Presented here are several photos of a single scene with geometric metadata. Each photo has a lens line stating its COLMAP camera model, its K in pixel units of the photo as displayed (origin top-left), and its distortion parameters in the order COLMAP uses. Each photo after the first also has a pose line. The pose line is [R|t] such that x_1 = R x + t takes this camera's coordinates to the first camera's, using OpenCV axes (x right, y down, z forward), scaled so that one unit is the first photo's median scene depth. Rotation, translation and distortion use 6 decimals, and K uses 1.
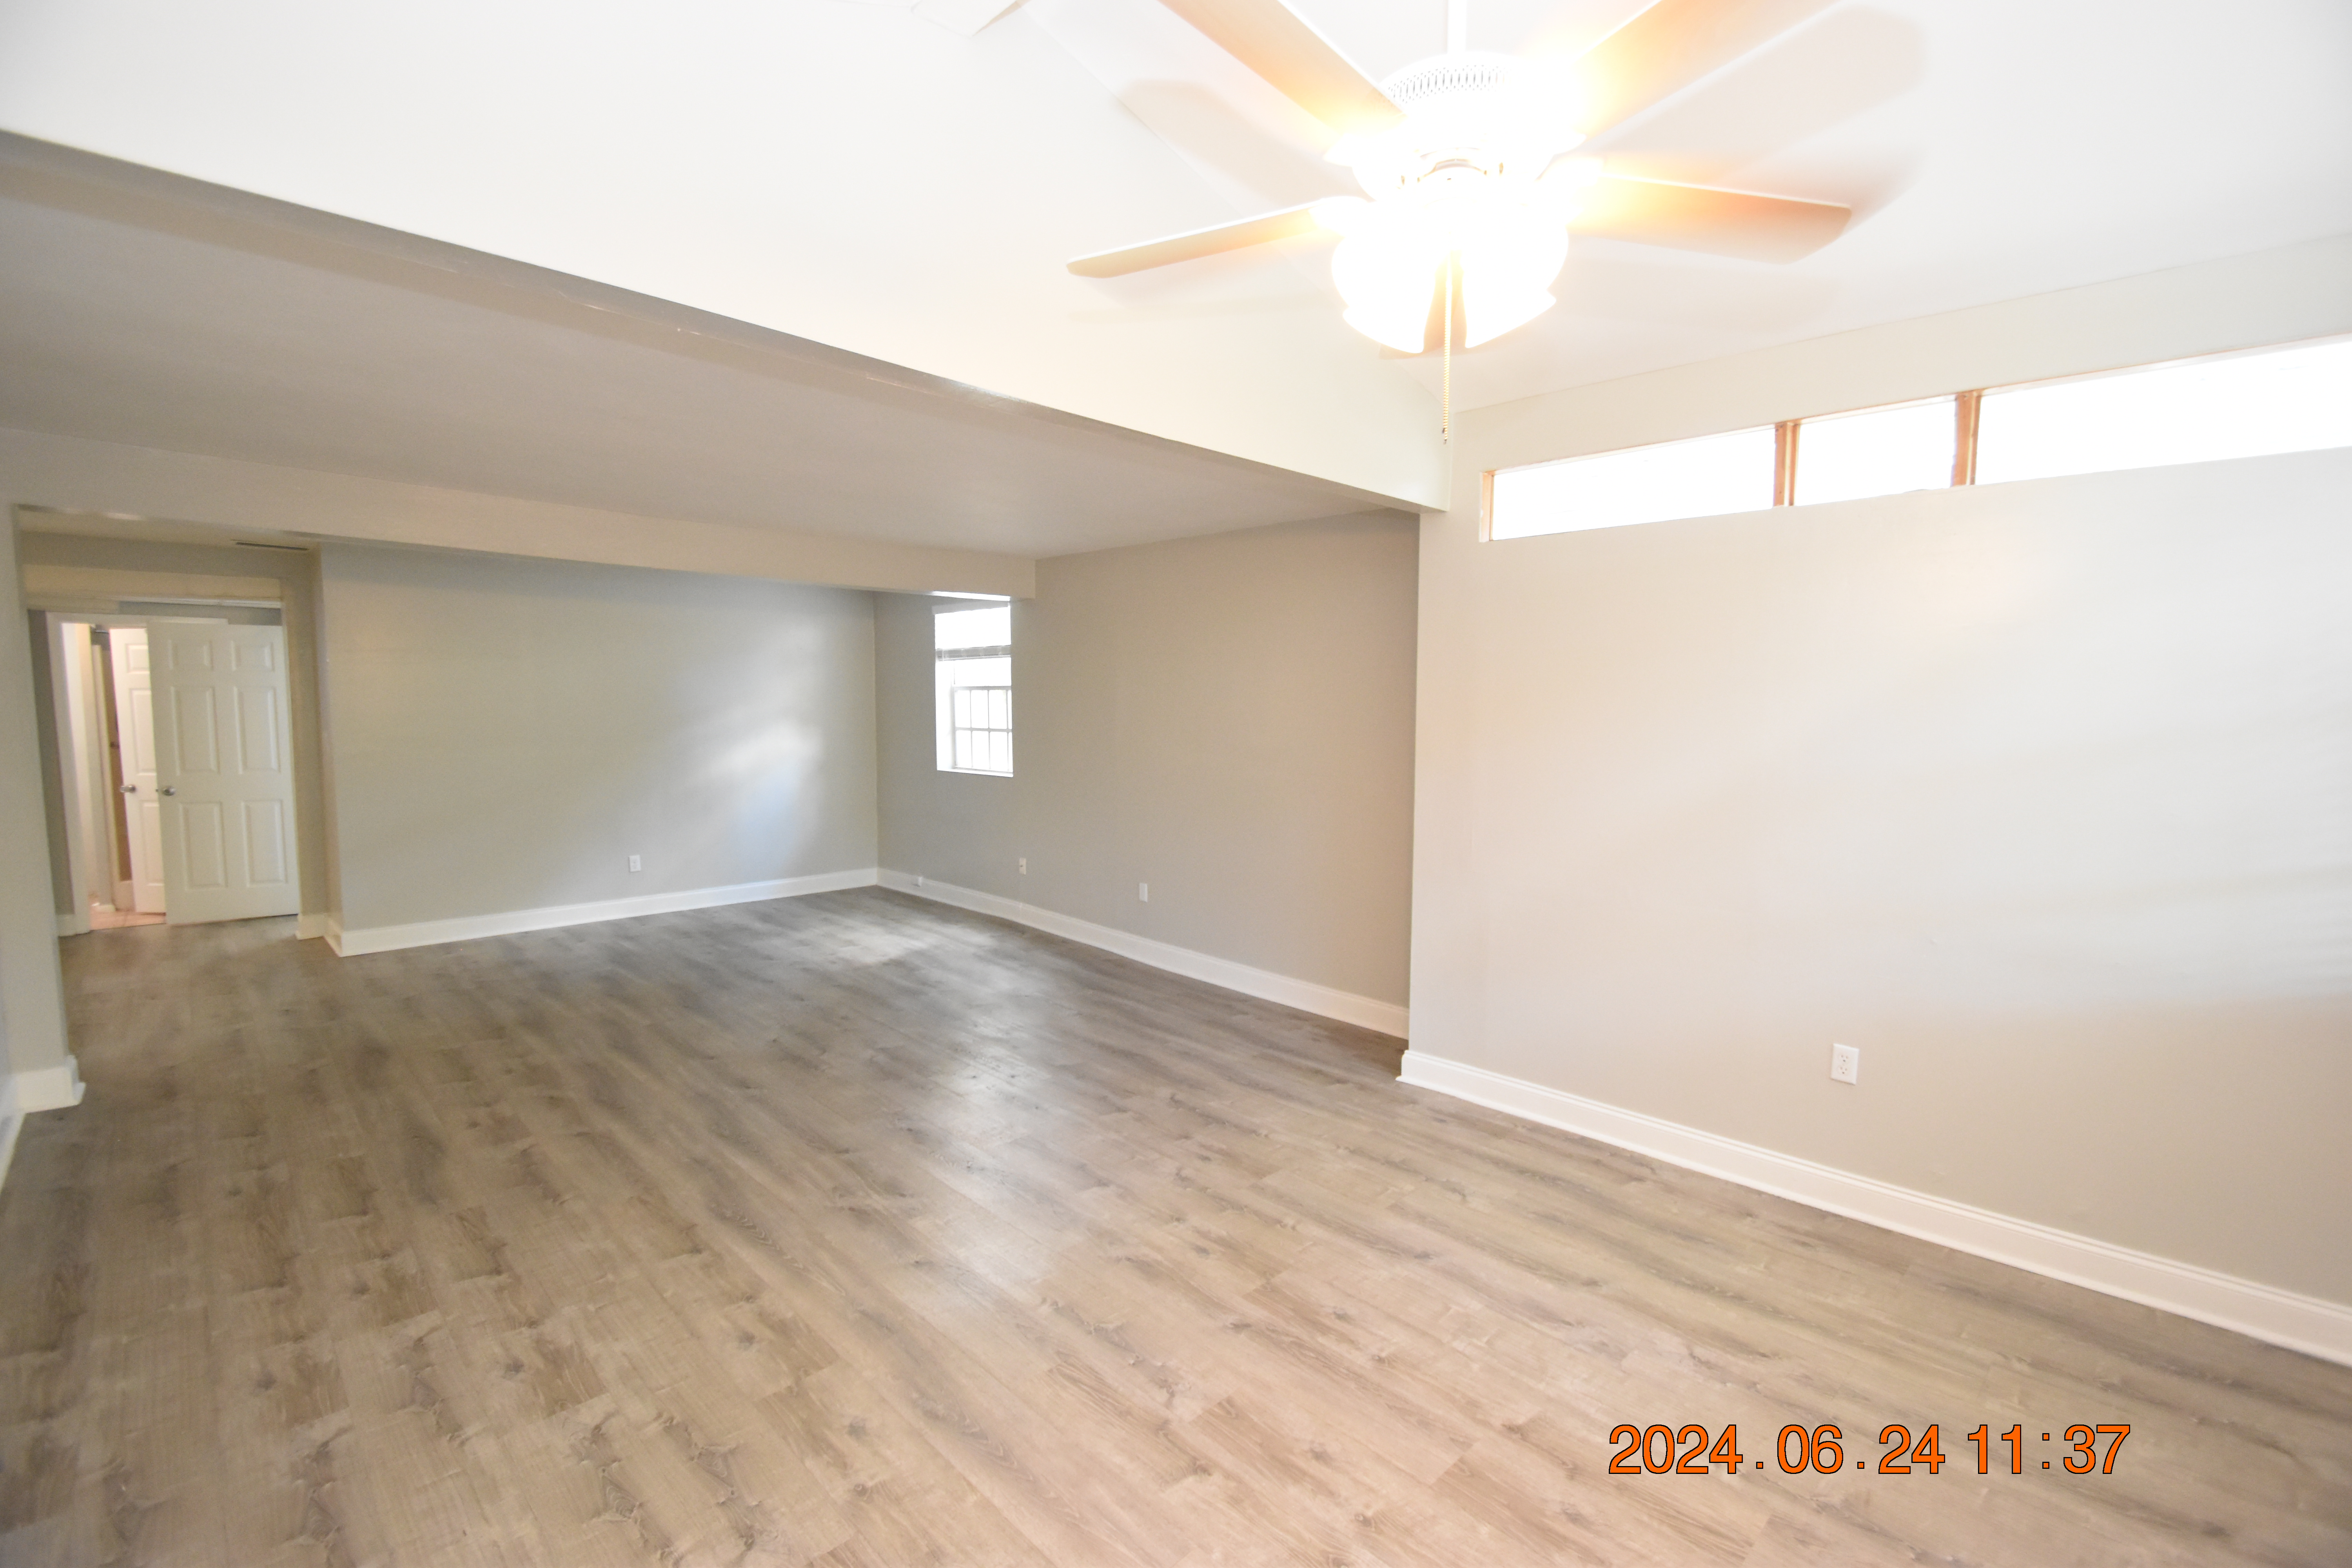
lens RADIAL K [[1028.7, 0, 1168.9], [0, 1028.7, 798.7], [0, 0, 1]] dist [0.016392, -0.017007]
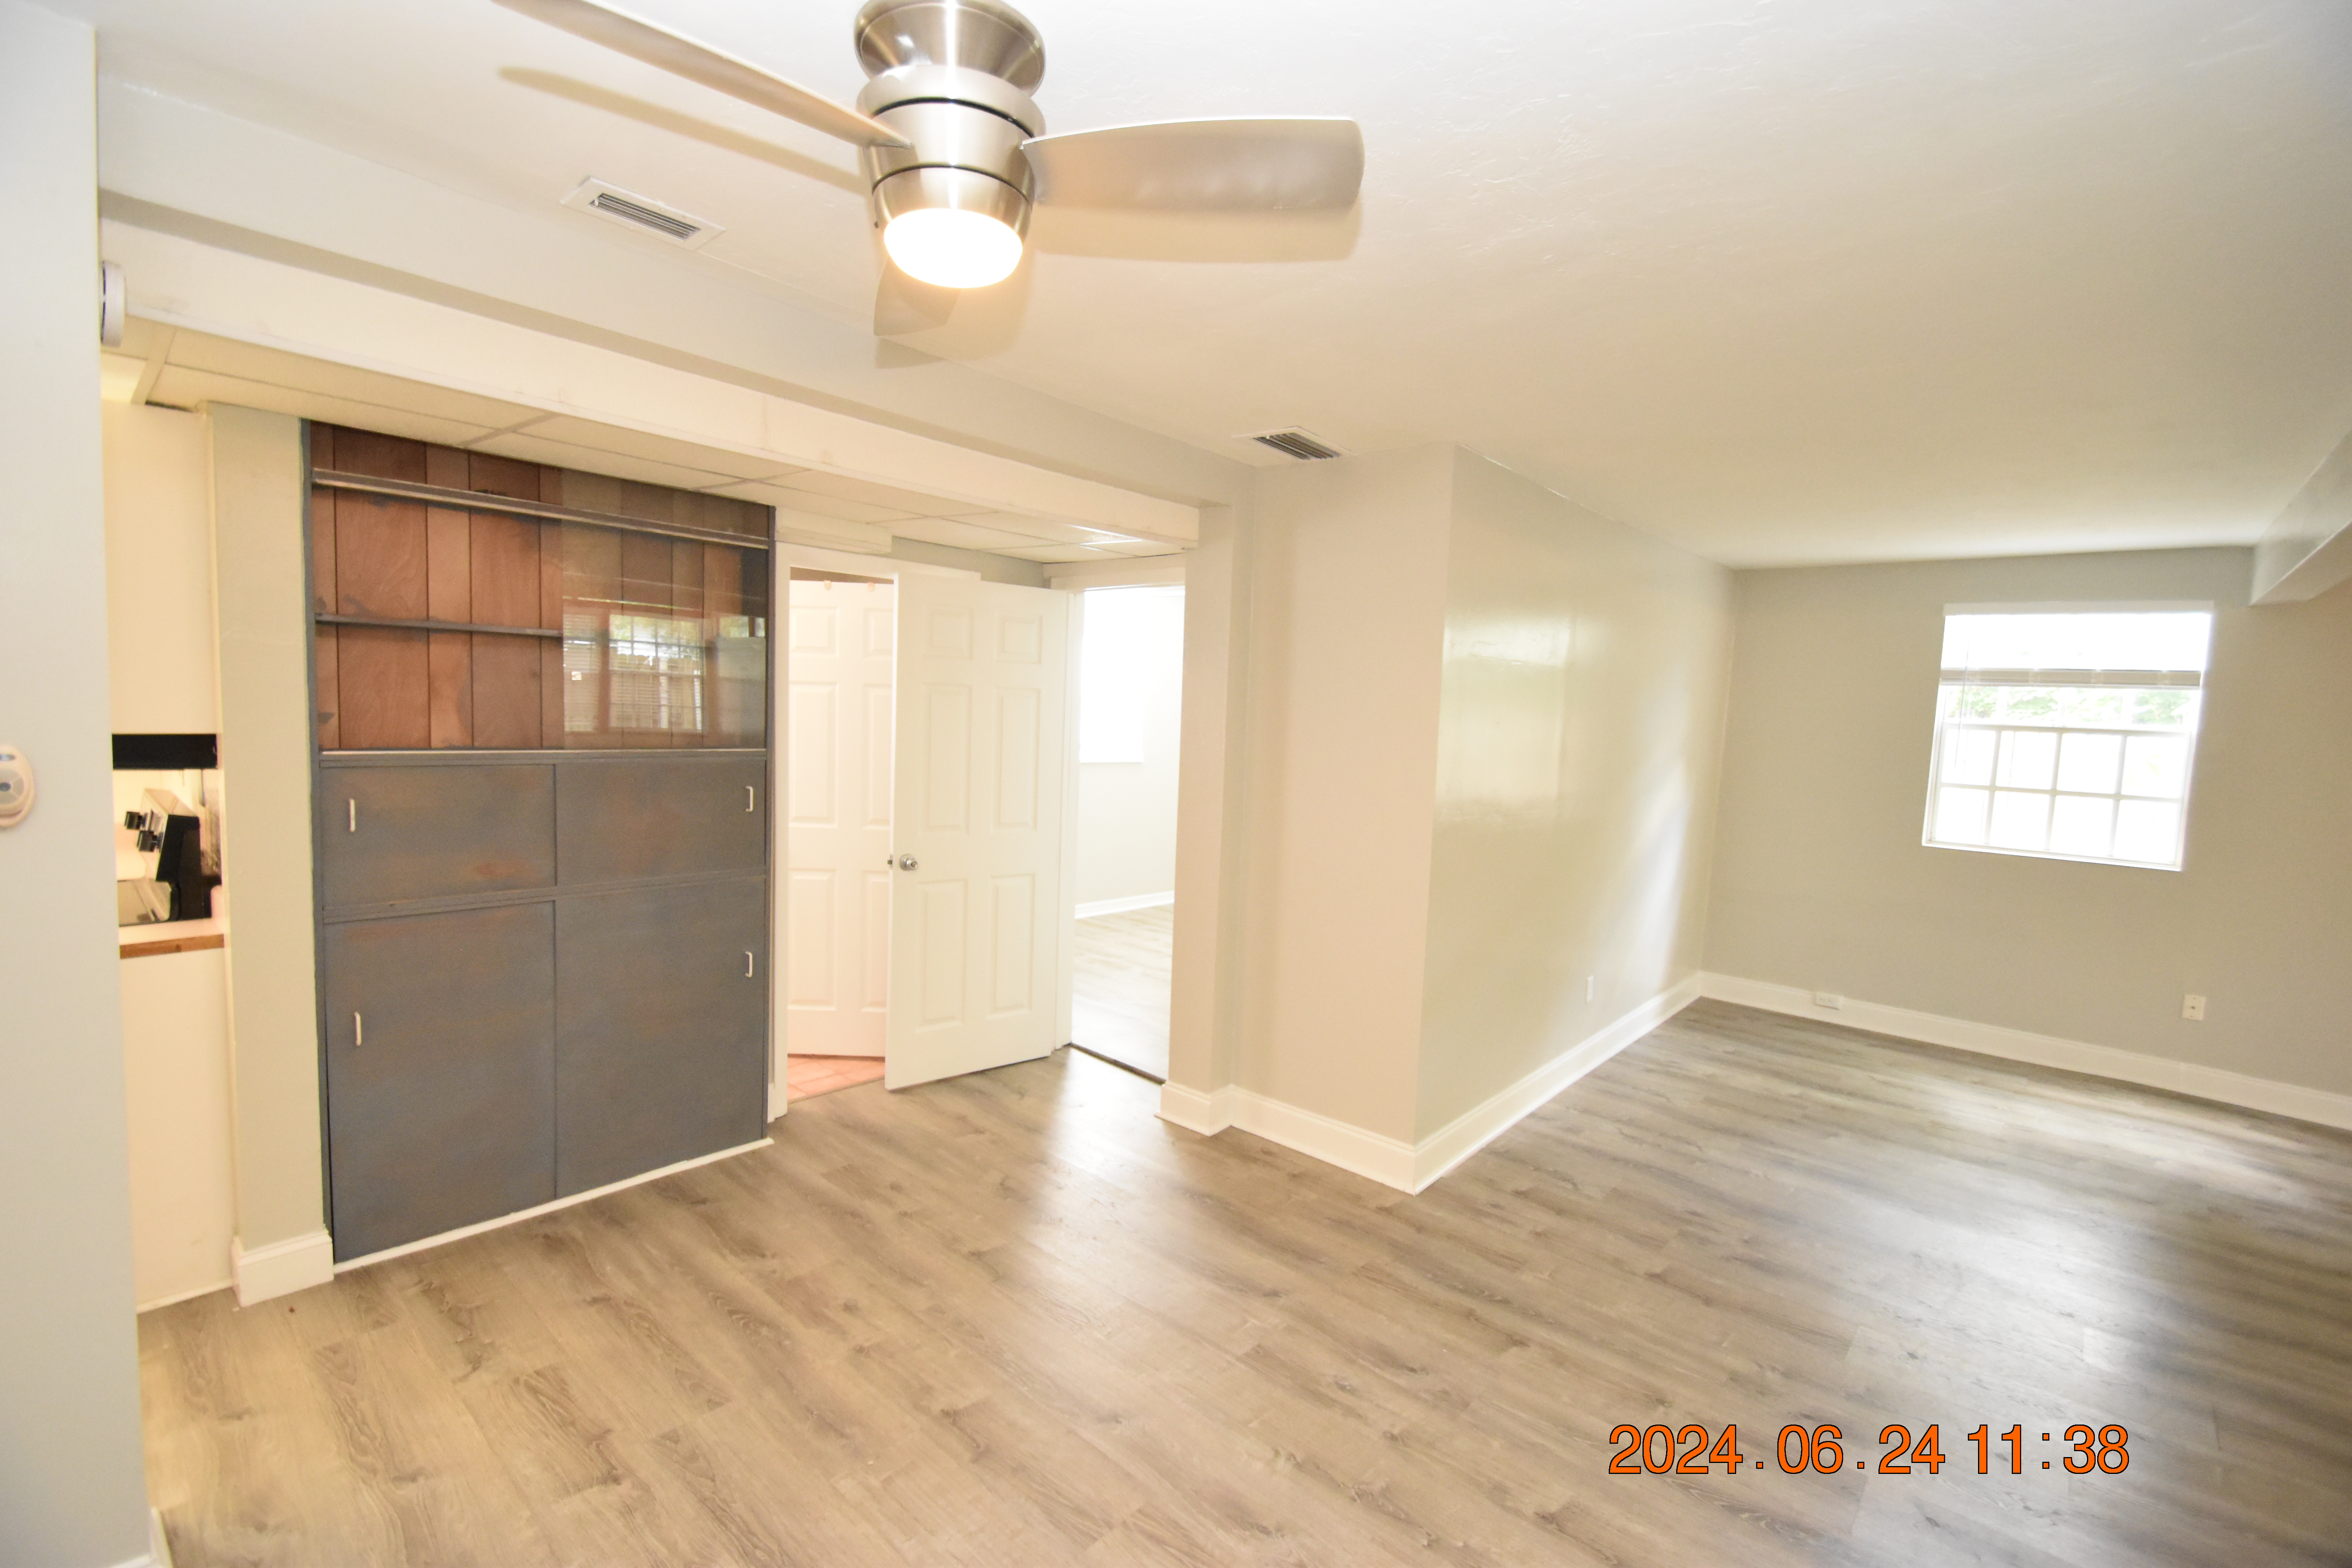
lens RADIAL K [[1028.7, 0, 1168.3], [0, 1028.7, 792.9], [0, 0, 1]] dist [0.016392, -0.017007]
pose [[0.996899, 0.032109, 0.071847, -1.412069], [-0.031826, 0.999481, -0.005081, -0.078909], [-0.071973, 0.002779, 0.997403, 0.659112]]
